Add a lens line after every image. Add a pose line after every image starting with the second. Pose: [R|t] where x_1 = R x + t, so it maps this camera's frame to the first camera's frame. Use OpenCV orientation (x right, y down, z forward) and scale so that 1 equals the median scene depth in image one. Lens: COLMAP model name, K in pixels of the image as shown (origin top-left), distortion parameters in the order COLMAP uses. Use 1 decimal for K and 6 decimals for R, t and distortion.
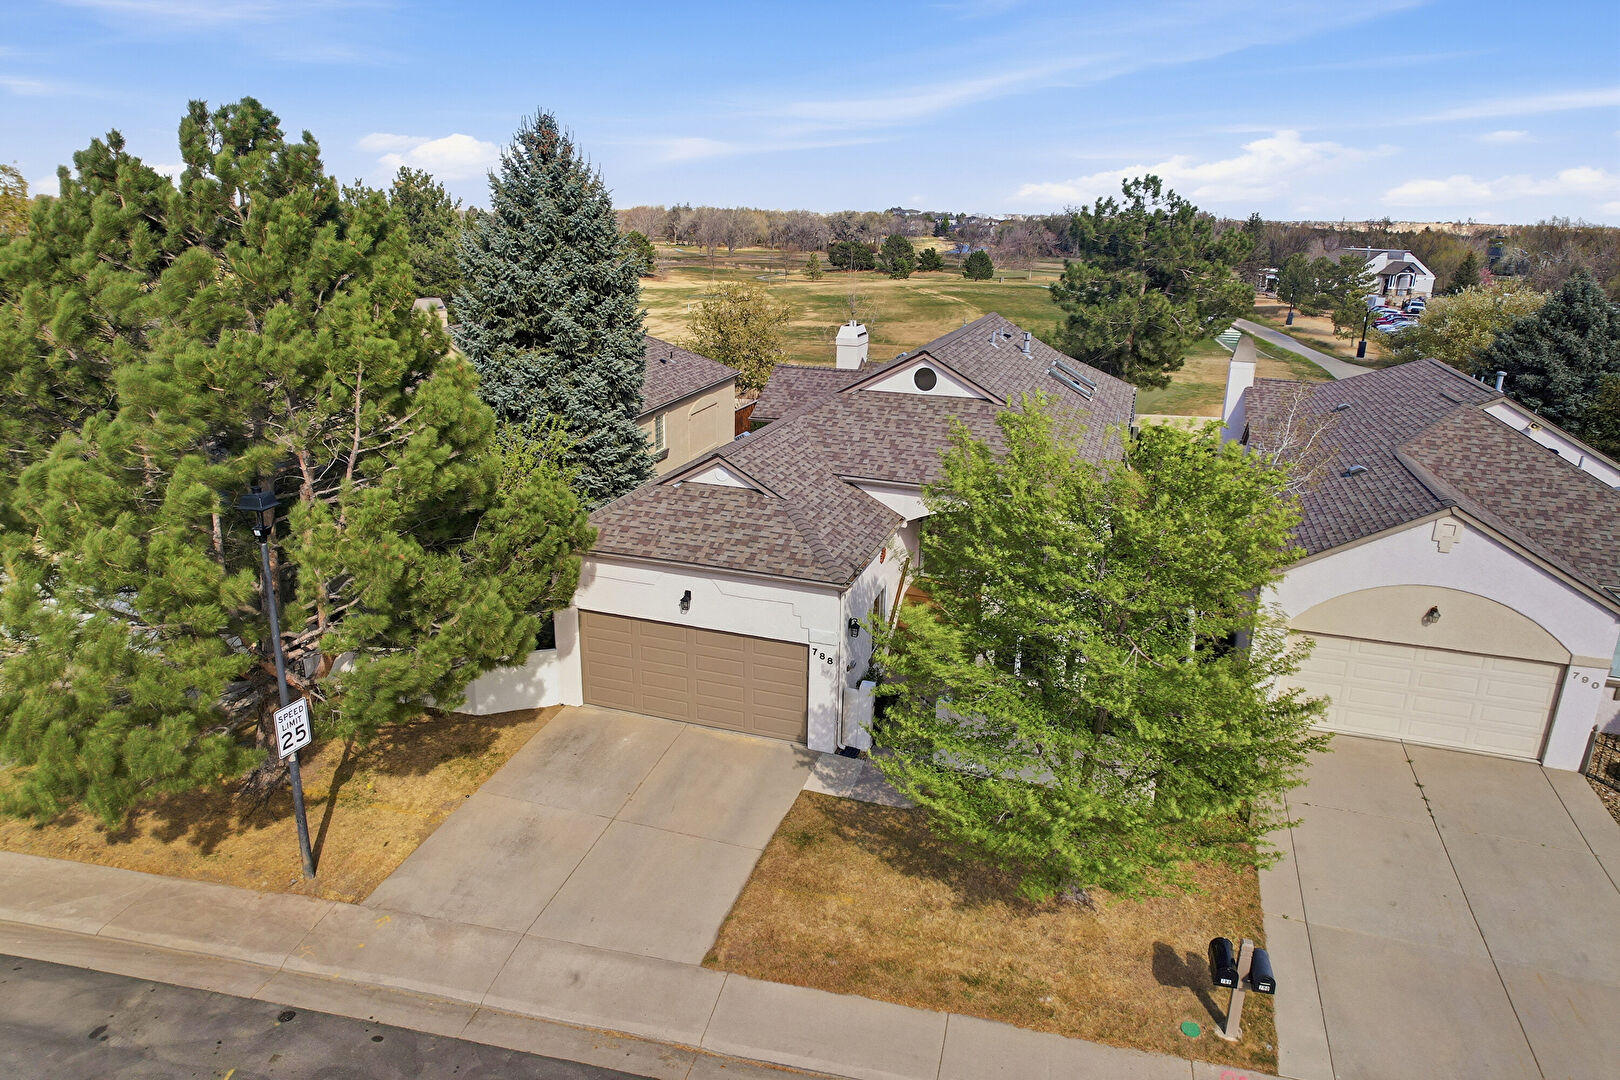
lens RADIAL K [[1185.7, 0, 757.4], [0, 1185.7, 539.0], [0, 0, 1]] dist [-0.086695, 0.093693]
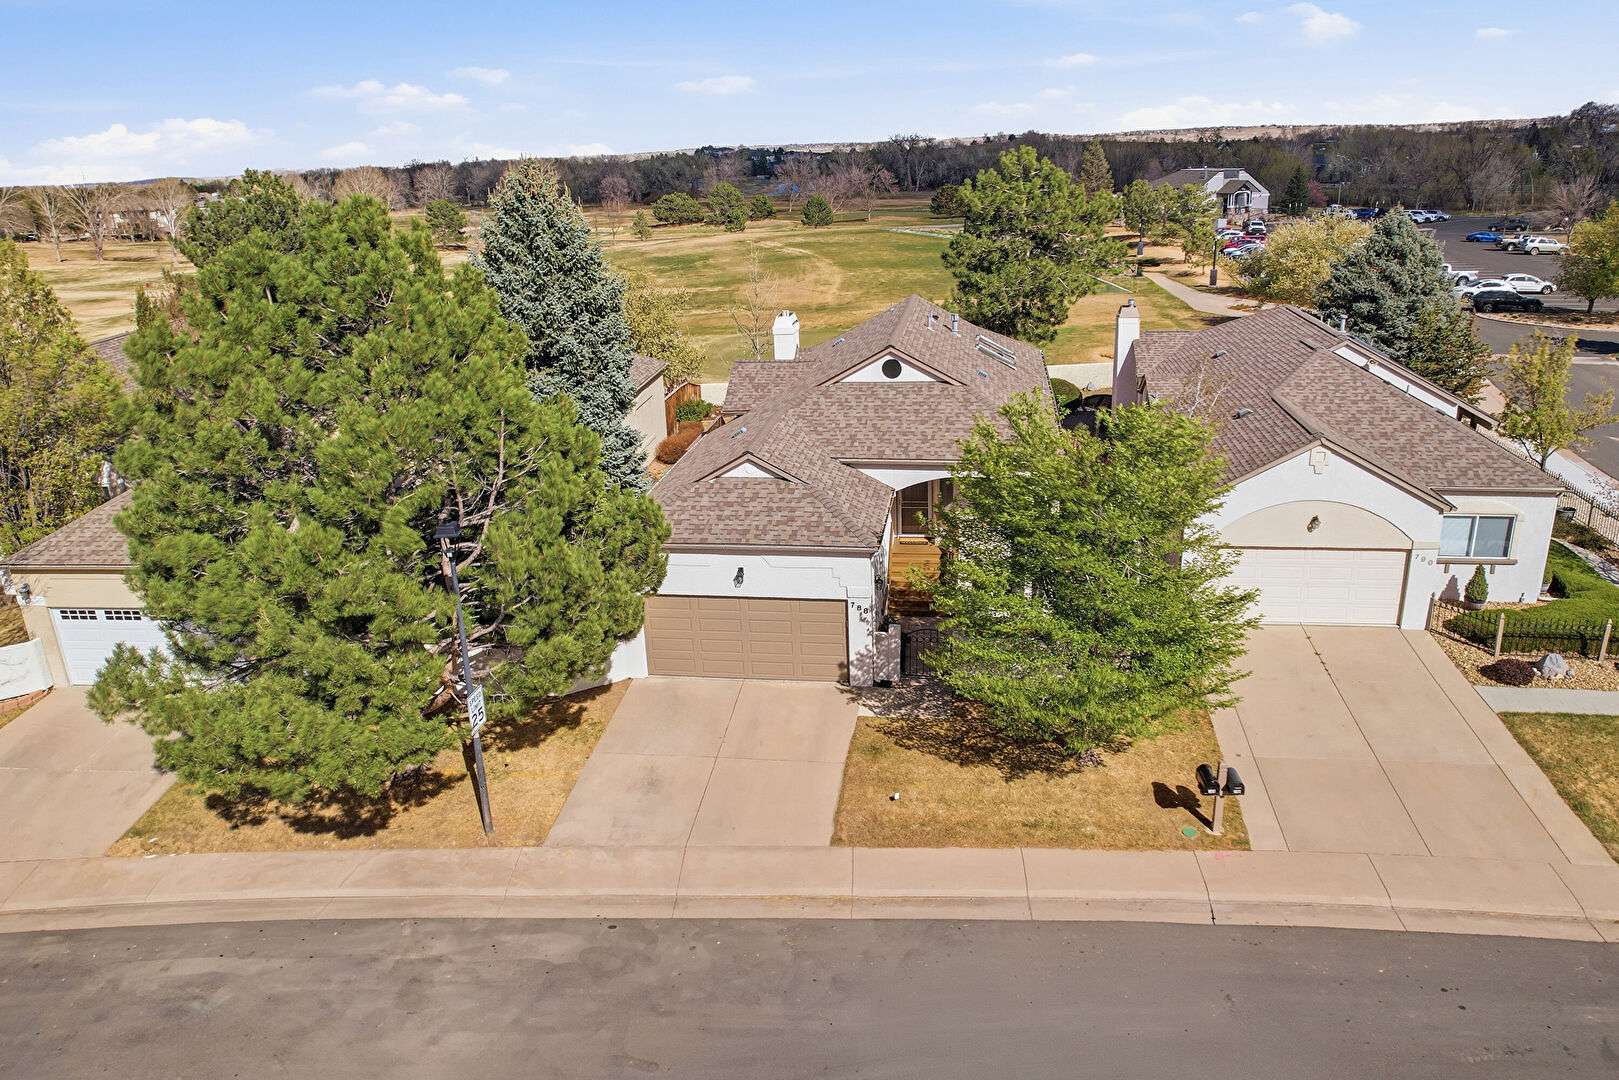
lens RADIAL K [[1288.3, 0, 809.5], [0, 1288.3, 540.0], [0, 0, 1]] dist [-0.058876, 0.000500]
pose [[0.981119, -0.107593, 0.160713, -0.193324], [0.104156, 0.994118, 0.029683, -0.015283], [-0.162961, -0.012383, 0.986555, -0.297140]]
